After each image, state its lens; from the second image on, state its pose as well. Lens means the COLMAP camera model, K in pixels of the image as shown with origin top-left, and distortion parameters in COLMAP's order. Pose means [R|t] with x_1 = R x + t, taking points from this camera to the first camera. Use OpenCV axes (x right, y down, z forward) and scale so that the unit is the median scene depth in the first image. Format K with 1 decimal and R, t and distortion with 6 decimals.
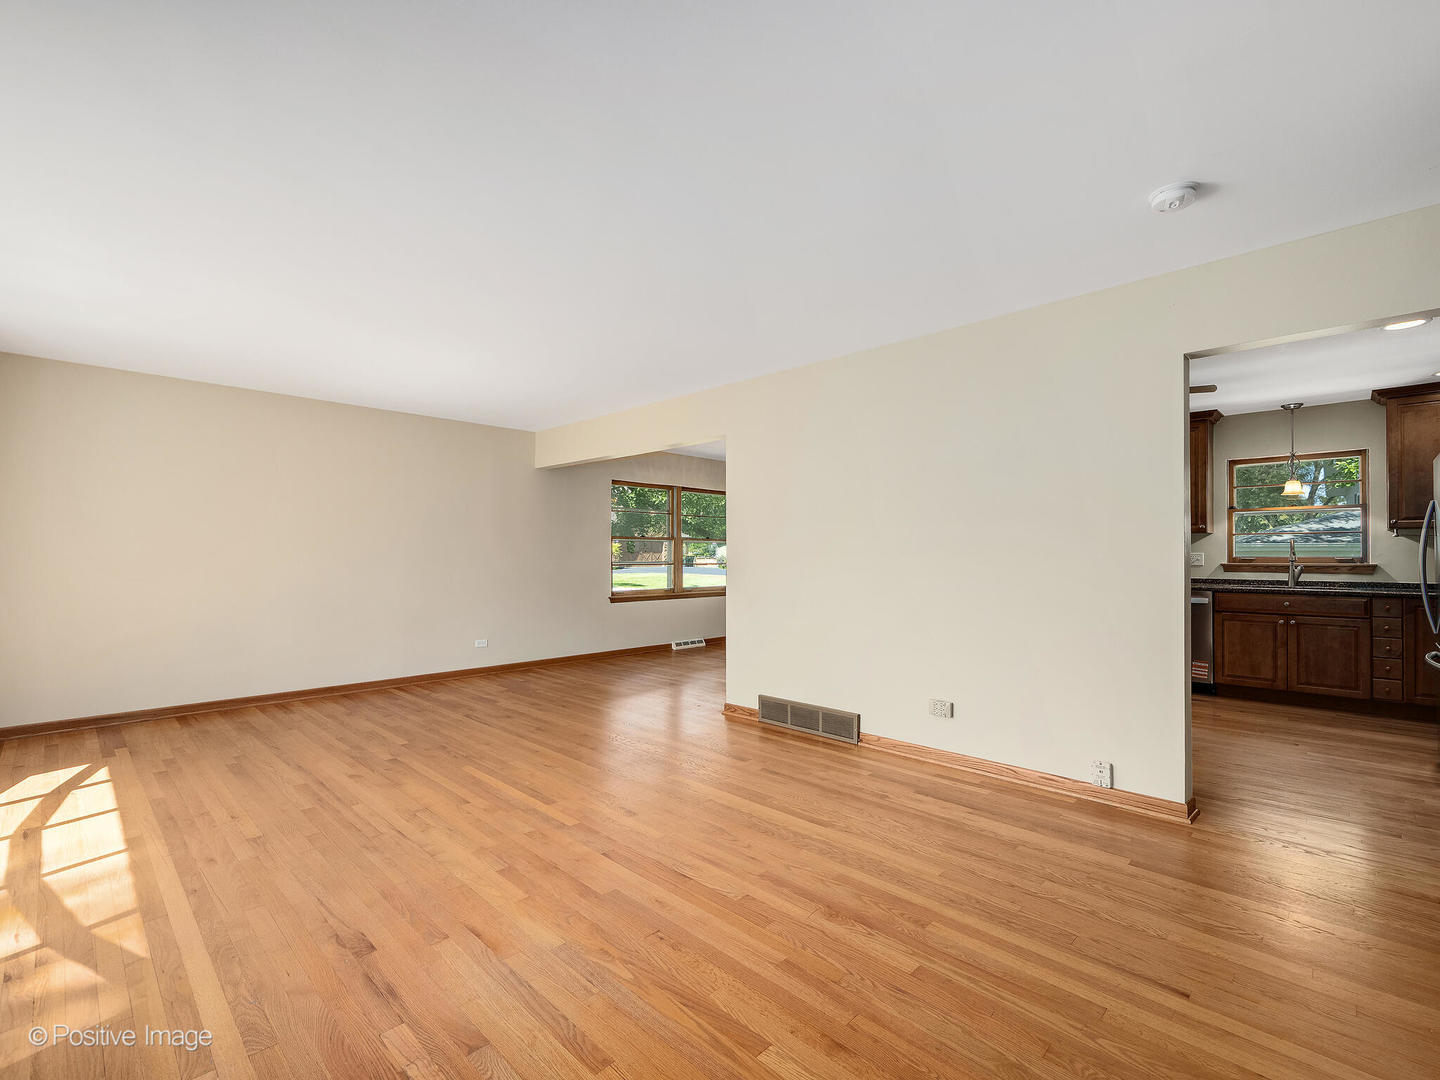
lens RADIAL K [[662.5, 0, 753.8], [0, 662.5, 547.3], [0, 0, 1]] dist [-0.003670, -0.000234]
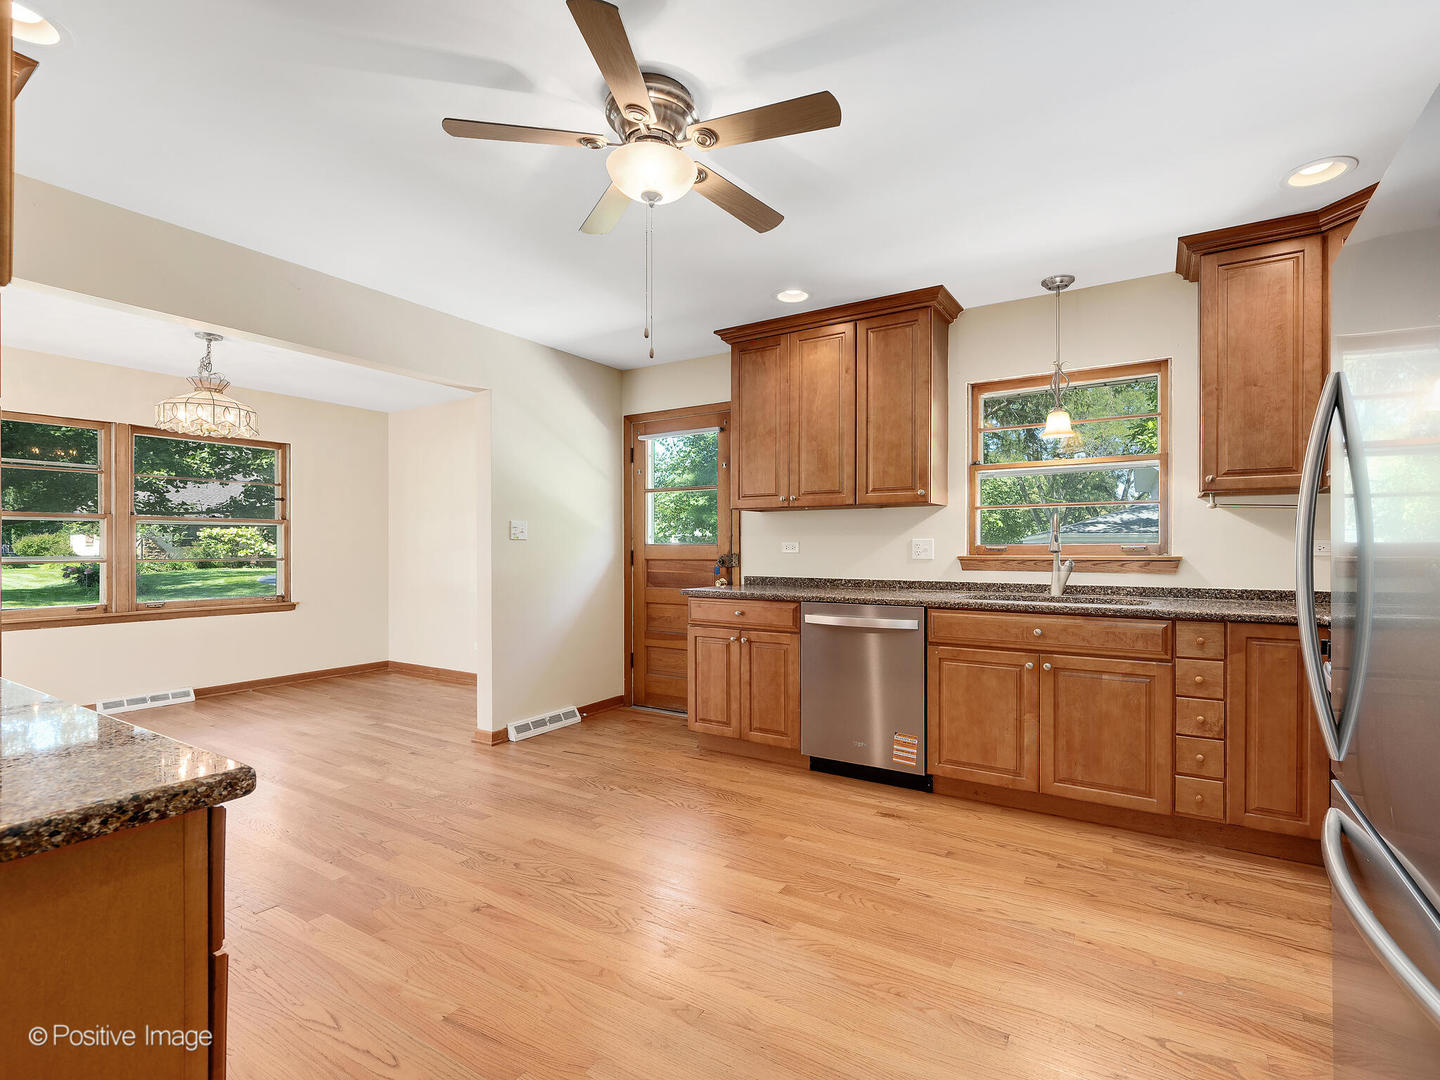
lens RADIAL K [[682.8, 0, 768.5], [0, 682.8, 546.4], [0, 0, 1]] dist [0.011746, -0.000567]
pose [[0.976450, -0.001564, 0.215737, 0.481360], [-0.000854, 0.999938, 0.011114, 0.010784], [-0.215741, -0.011036, 0.976388, 0.514310]]
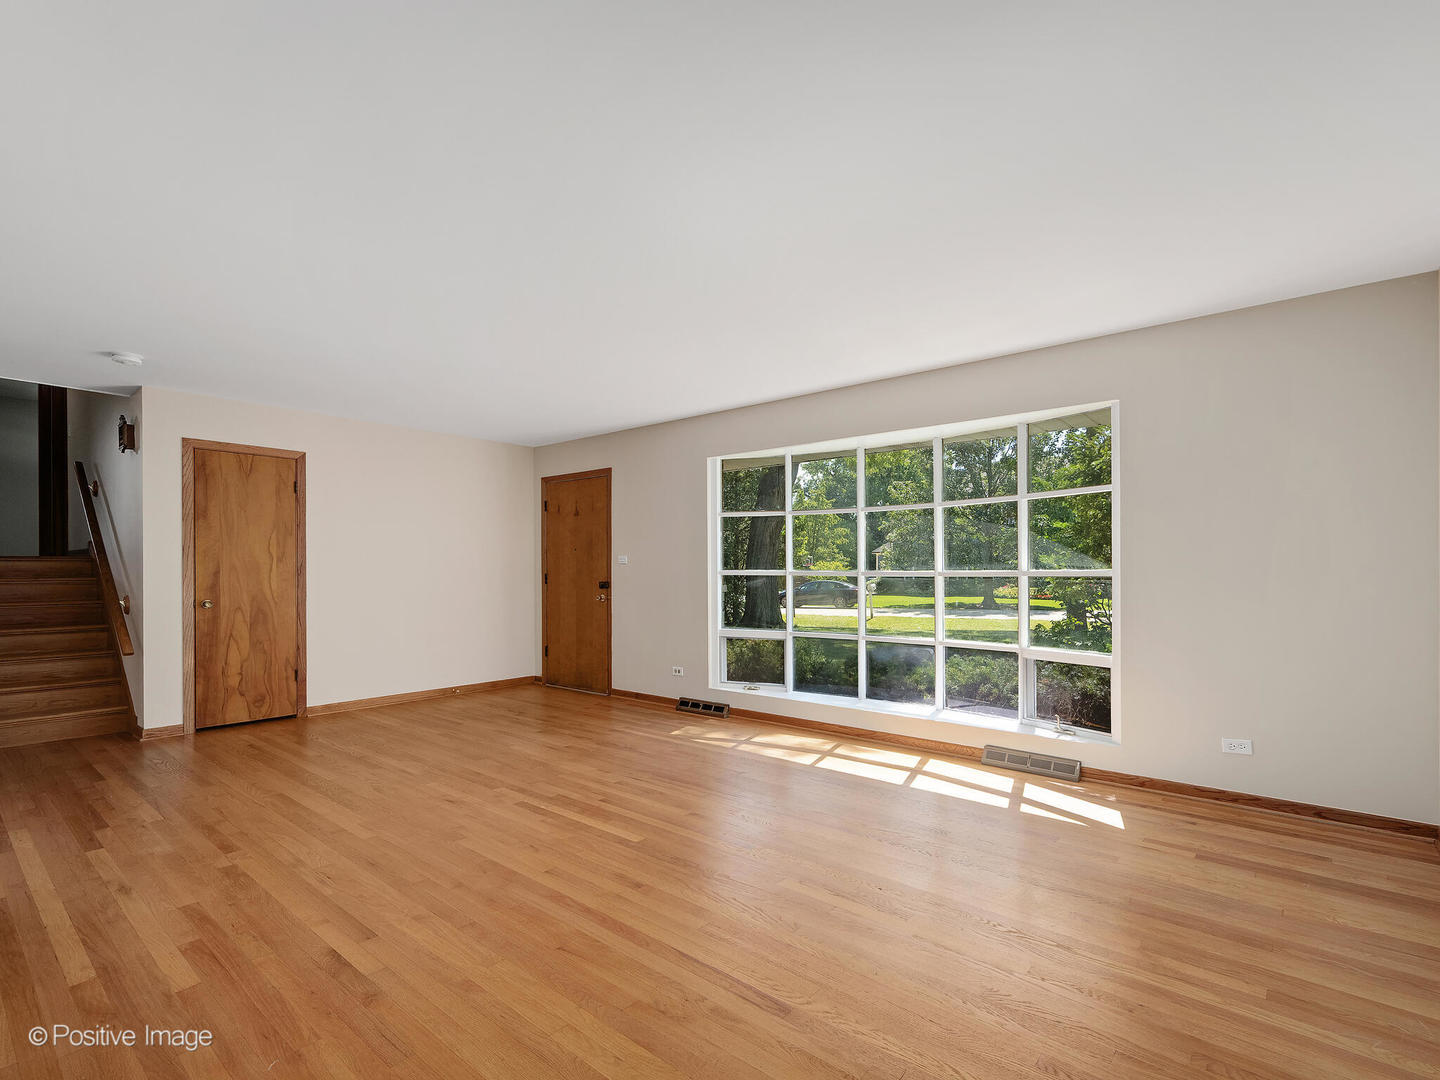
lens RADIAL K [[663.3, 0, 720.0], [0, 663.3, 540.0], [0, 0, 1]] dist [-0.001936, 0.001347]
pose [[-0.999921, 0.003457, -0.012124, -0.367894], [0.004141, 0.998372, -0.056886, 0.023626], [0.011908, -0.056931, -0.998307, 1.241541]]
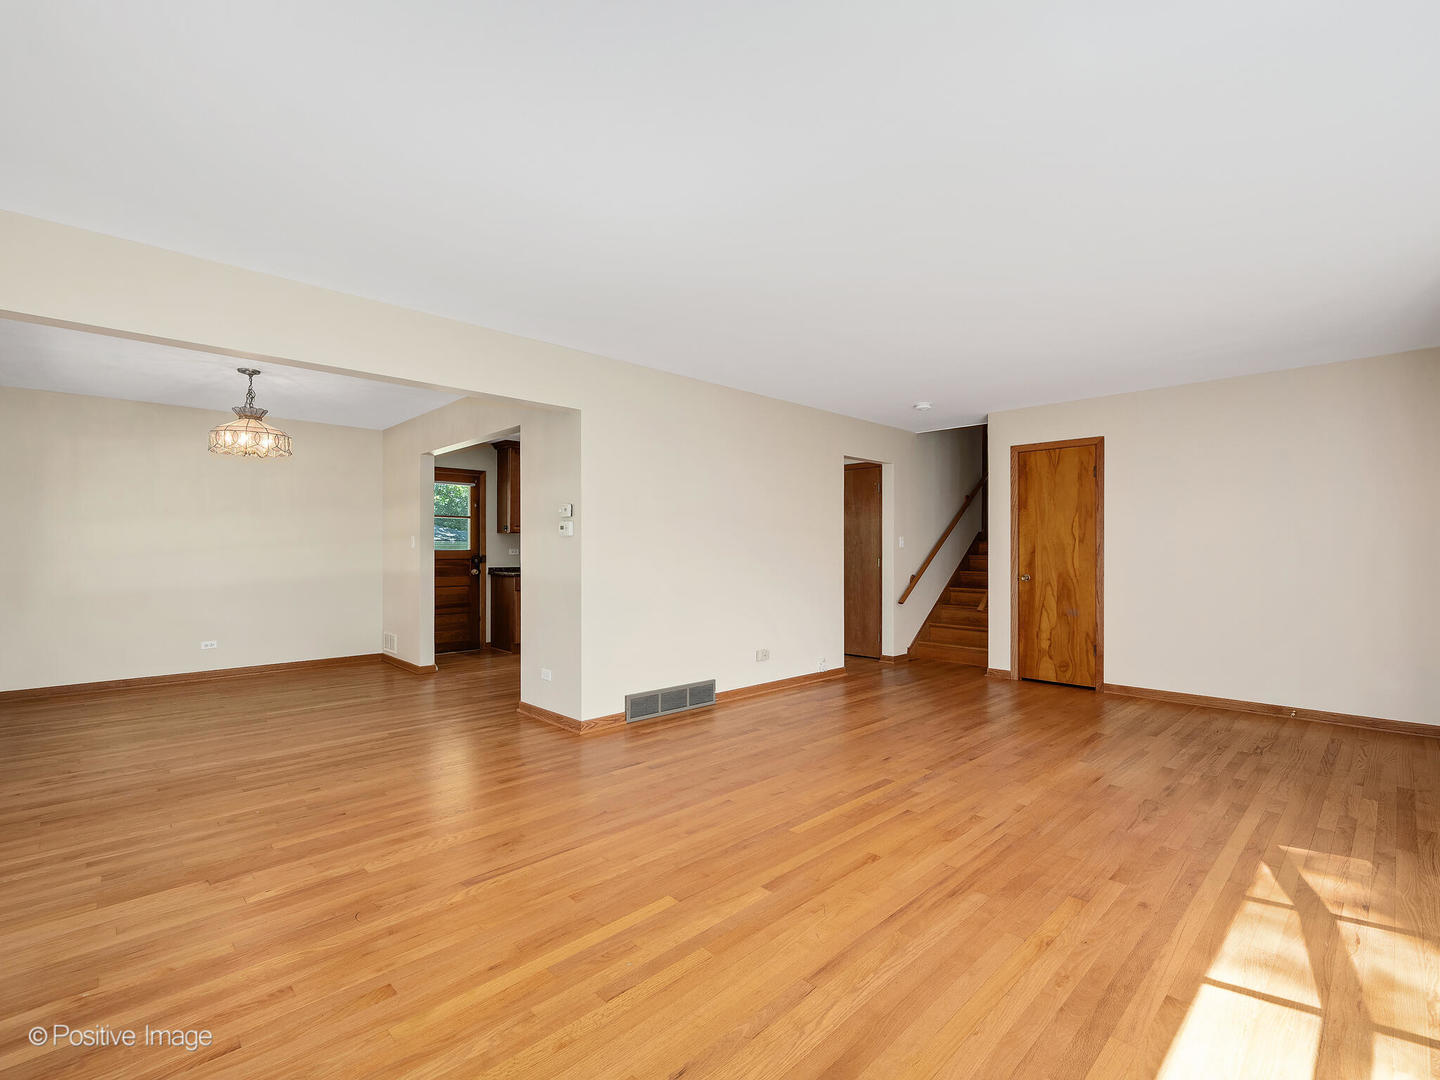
lens RADIAL K [[648.1, 0, 731.3], [0, 648.1, 537.5], [0, 0, 1]] dist [-0.013597, -0.000398]
pose [[0.050315, 0.019964, 0.998534, -0.817508], [-0.008195, 0.999775, -0.019576, 0.013248], [-0.998700, -0.007198, 0.050467, 0.726856]]
